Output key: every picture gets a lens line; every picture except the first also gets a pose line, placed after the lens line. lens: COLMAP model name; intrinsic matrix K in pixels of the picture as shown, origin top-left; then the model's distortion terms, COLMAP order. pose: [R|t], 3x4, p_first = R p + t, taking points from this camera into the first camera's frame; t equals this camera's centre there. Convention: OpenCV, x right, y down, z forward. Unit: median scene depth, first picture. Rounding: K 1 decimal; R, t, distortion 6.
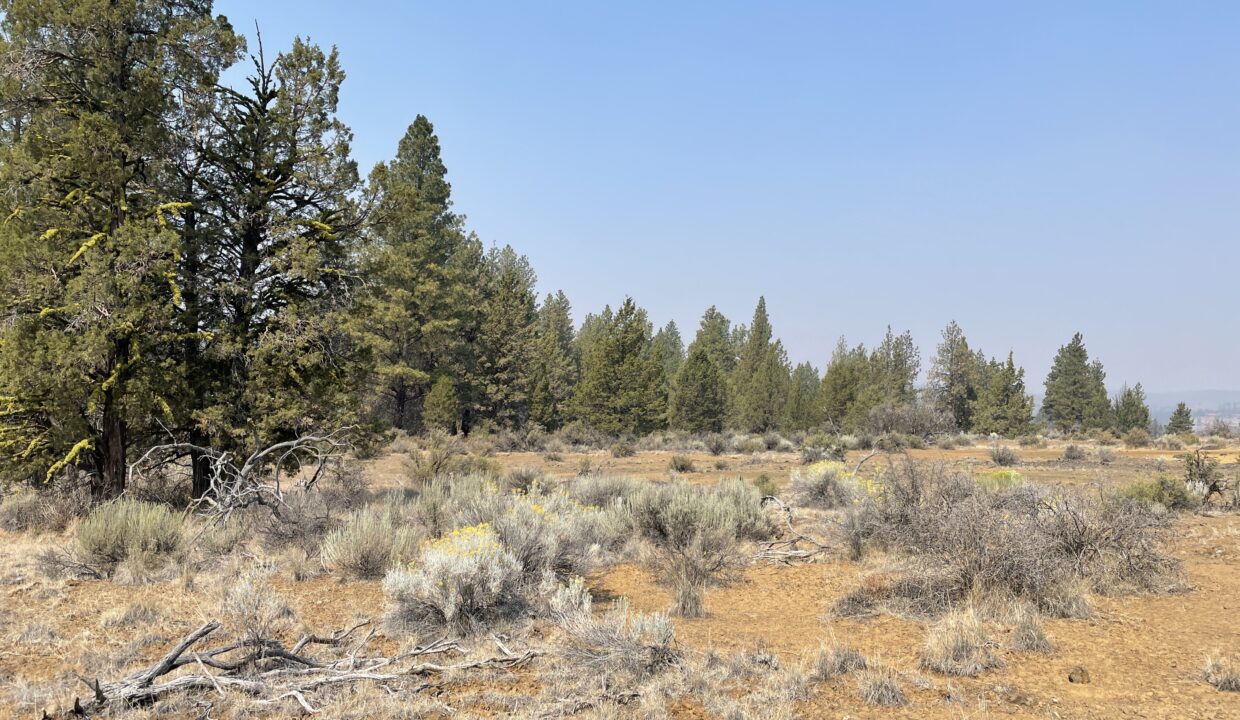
lens RADIAL K [[928.6, 0, 616.8], [0, 928.6, 357.6], [0, 0, 1]] dist [0.008587, -0.035034]
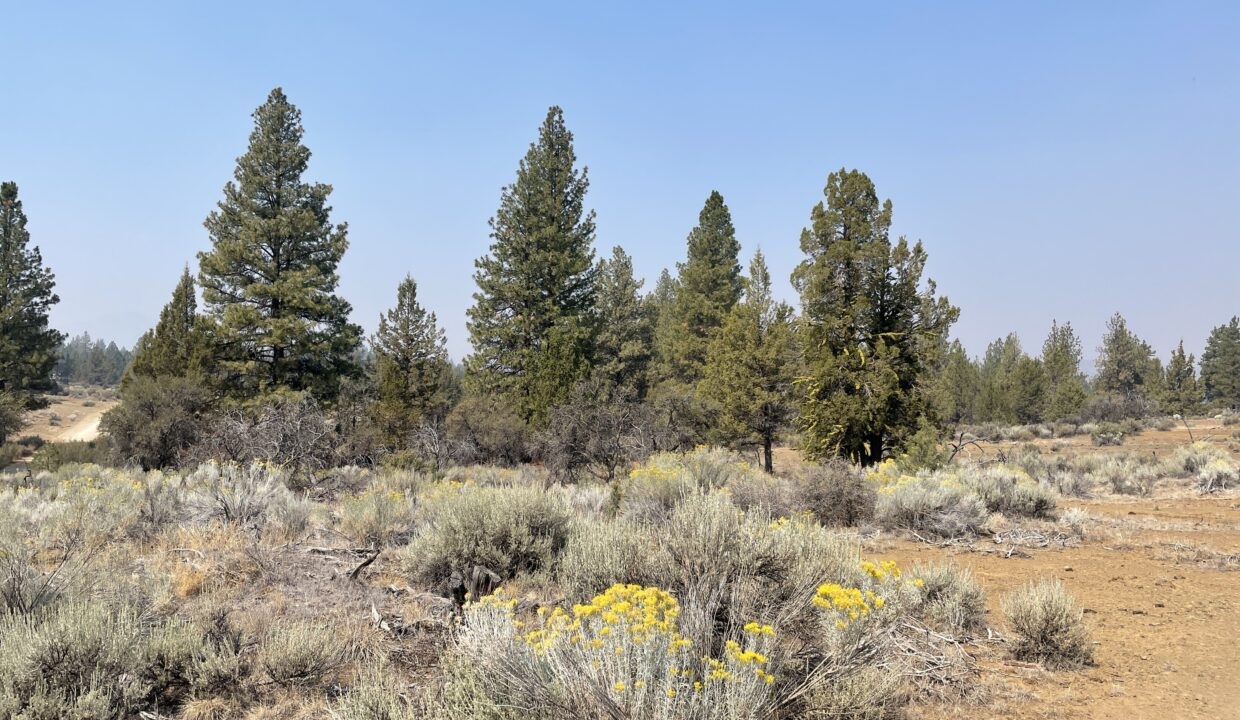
lens RADIAL K [[928.6, 0, 611.5], [0, 928.6, 360.7], [0, 0, 1]] dist [0.008587, -0.035034]
pose [[0.992705, -0.051320, -0.109098, -0.125839], [0.052031, 0.998639, 0.003678, -0.020520], [0.108760, -0.009328, 0.994024, -0.170101]]
